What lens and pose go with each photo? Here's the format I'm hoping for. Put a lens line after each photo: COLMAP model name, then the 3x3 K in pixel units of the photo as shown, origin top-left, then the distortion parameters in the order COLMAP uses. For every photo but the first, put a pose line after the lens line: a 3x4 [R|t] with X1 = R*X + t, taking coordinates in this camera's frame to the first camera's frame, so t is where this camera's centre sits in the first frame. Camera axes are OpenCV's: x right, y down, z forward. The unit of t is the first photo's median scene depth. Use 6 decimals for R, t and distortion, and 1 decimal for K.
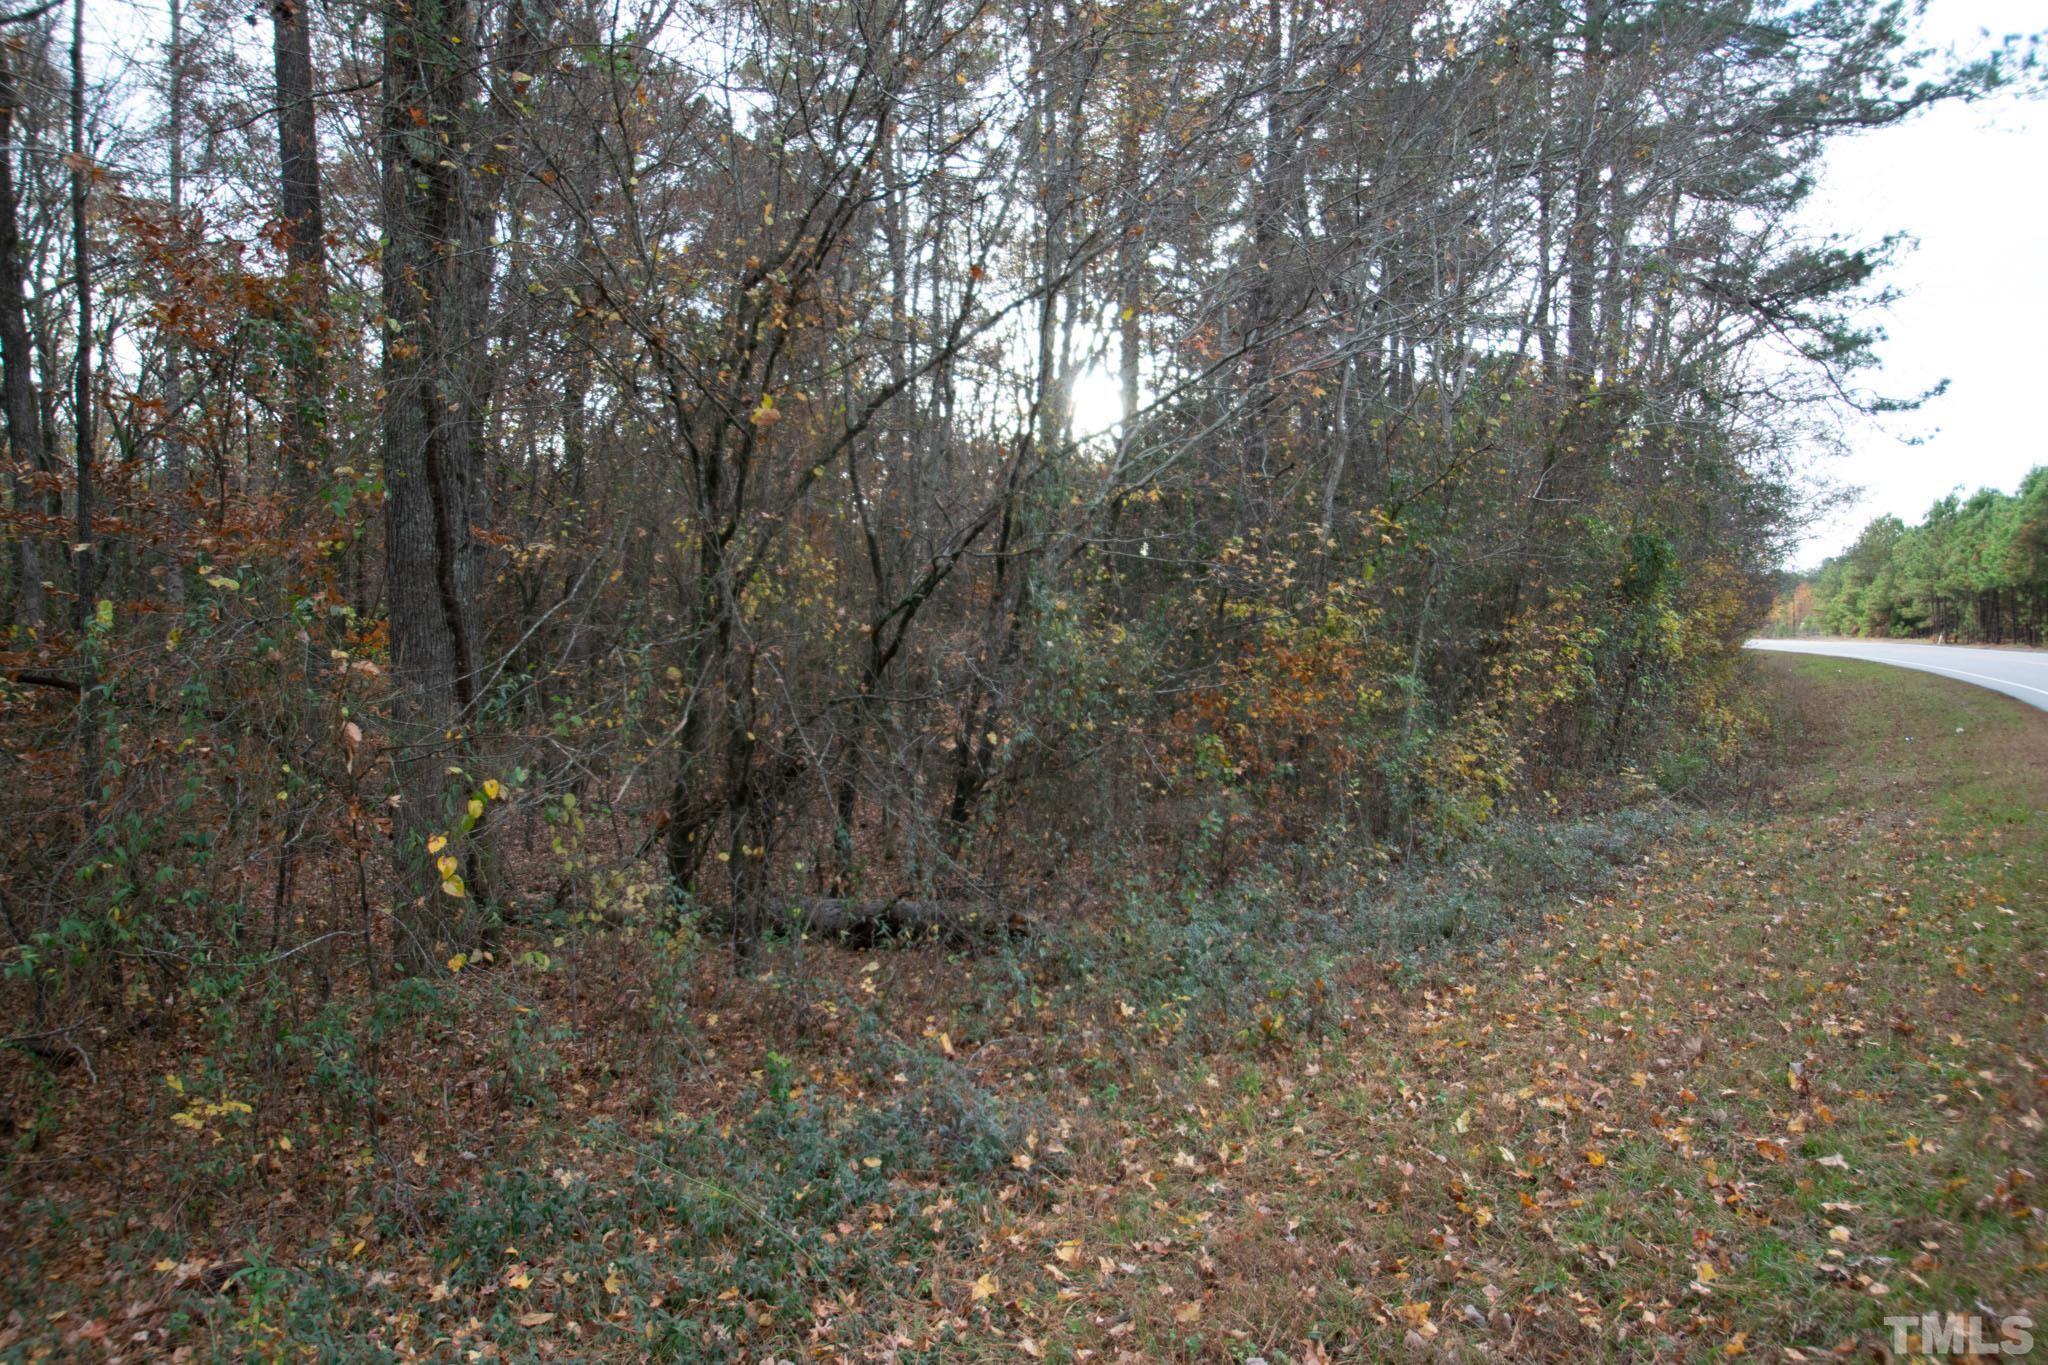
lens RADIAL K [[1216.4, 0, 994.2], [0, 1216.4, 702.5], [0, 0, 1]] dist [-0.017151, -0.013968]
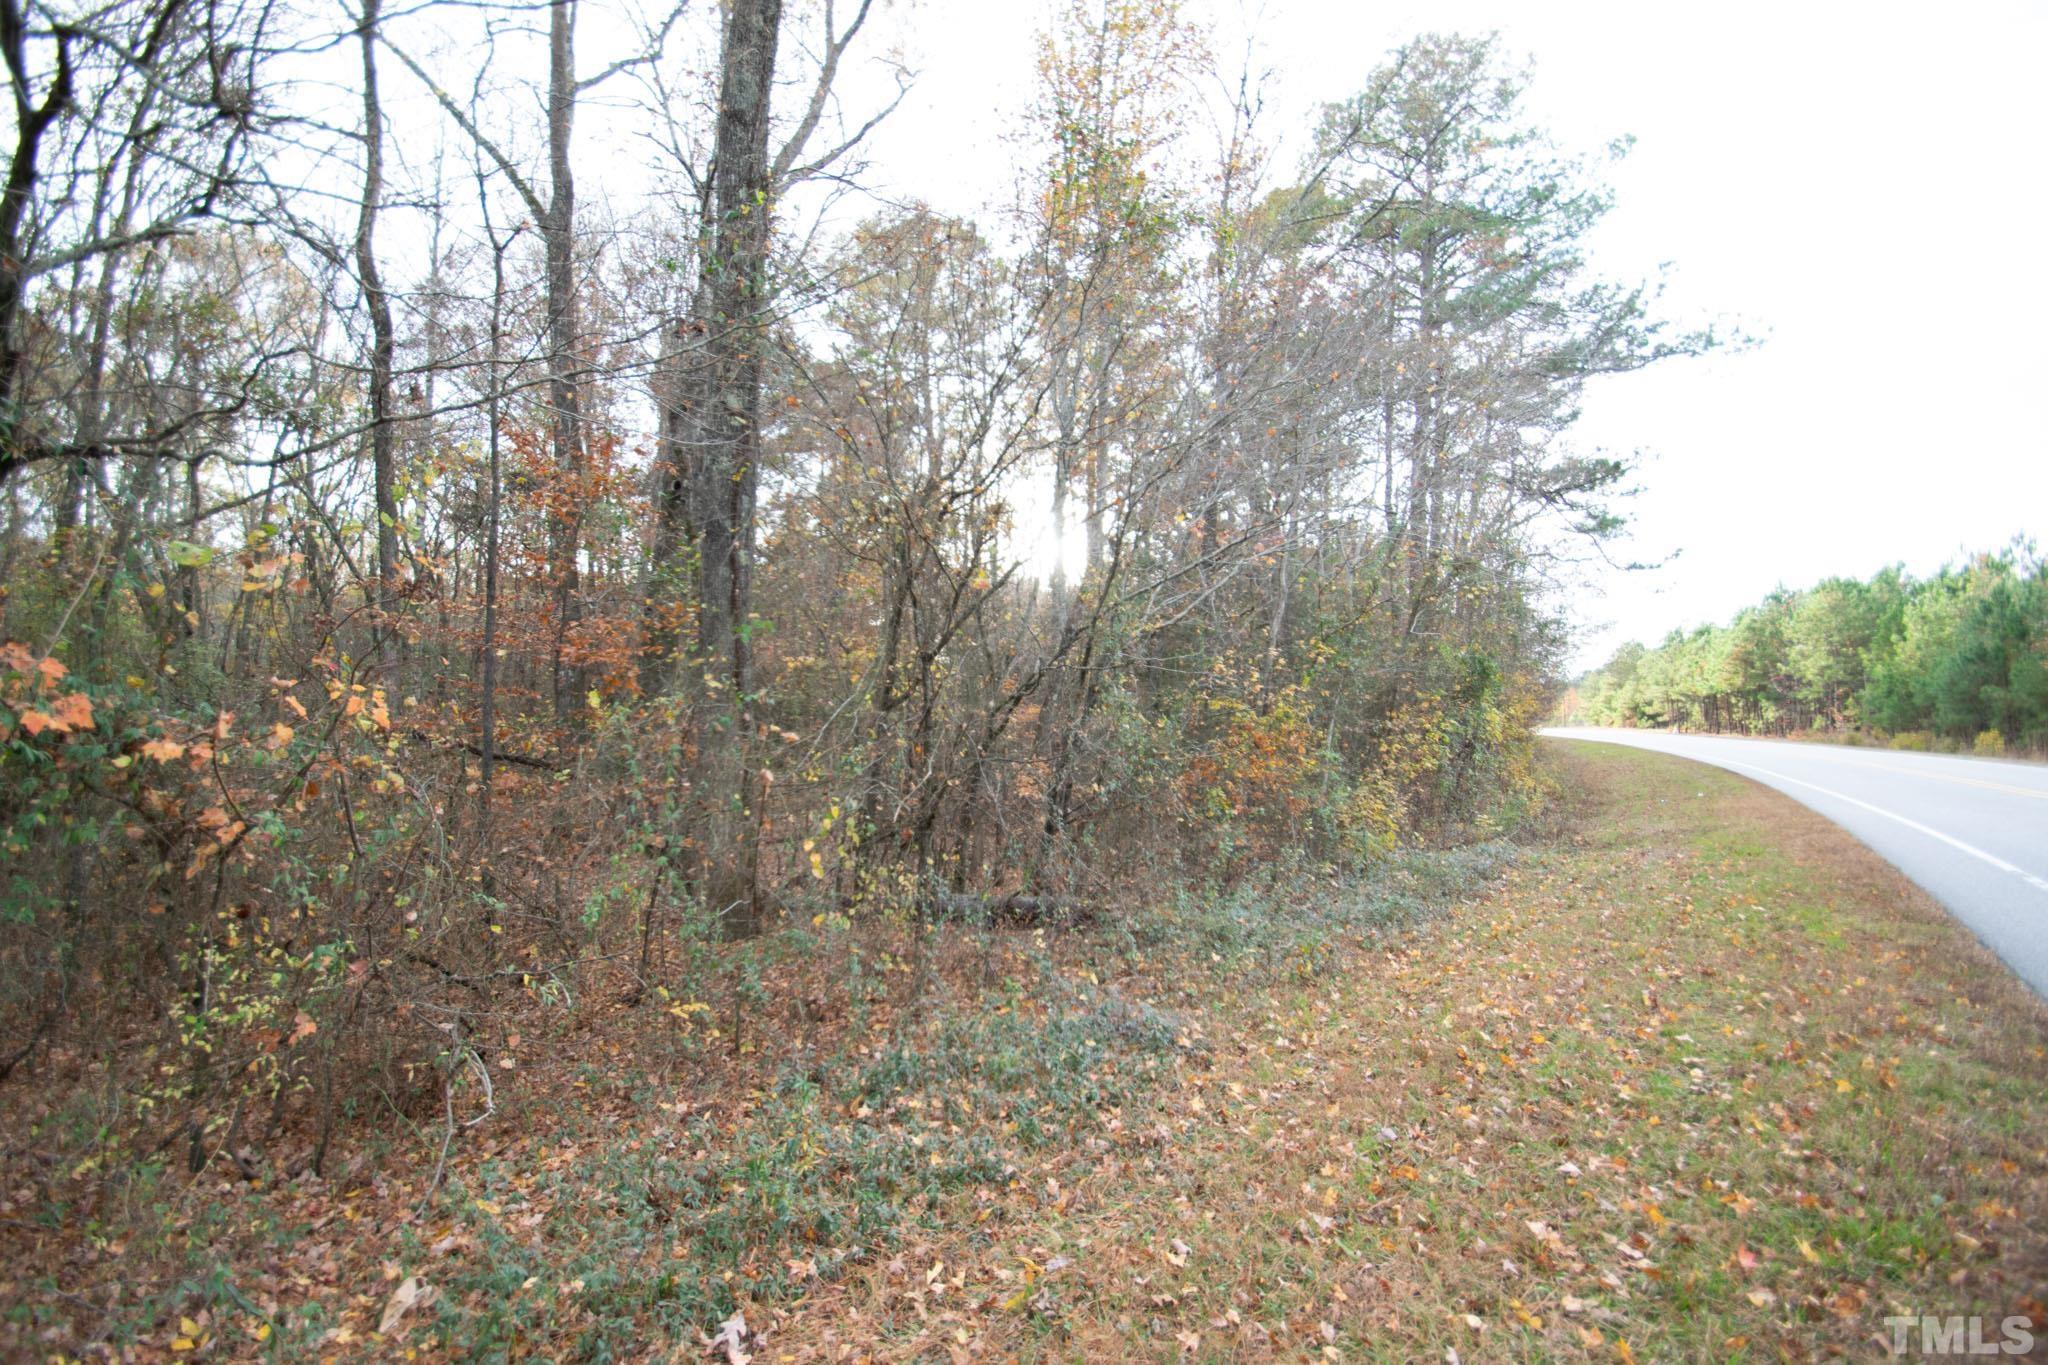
lens RADIAL K [[900.9, 0, 978.5], [0, 900.9, 703.8], [0, 0, 1]] dist [-0.000273, -0.011825]
pose [[0.999775, 0.017131, 0.012536, -0.127253], [-0.016242, 0.997560, -0.067903, 0.002803], [-0.013669, 0.067684, 0.997613, -0.114233]]
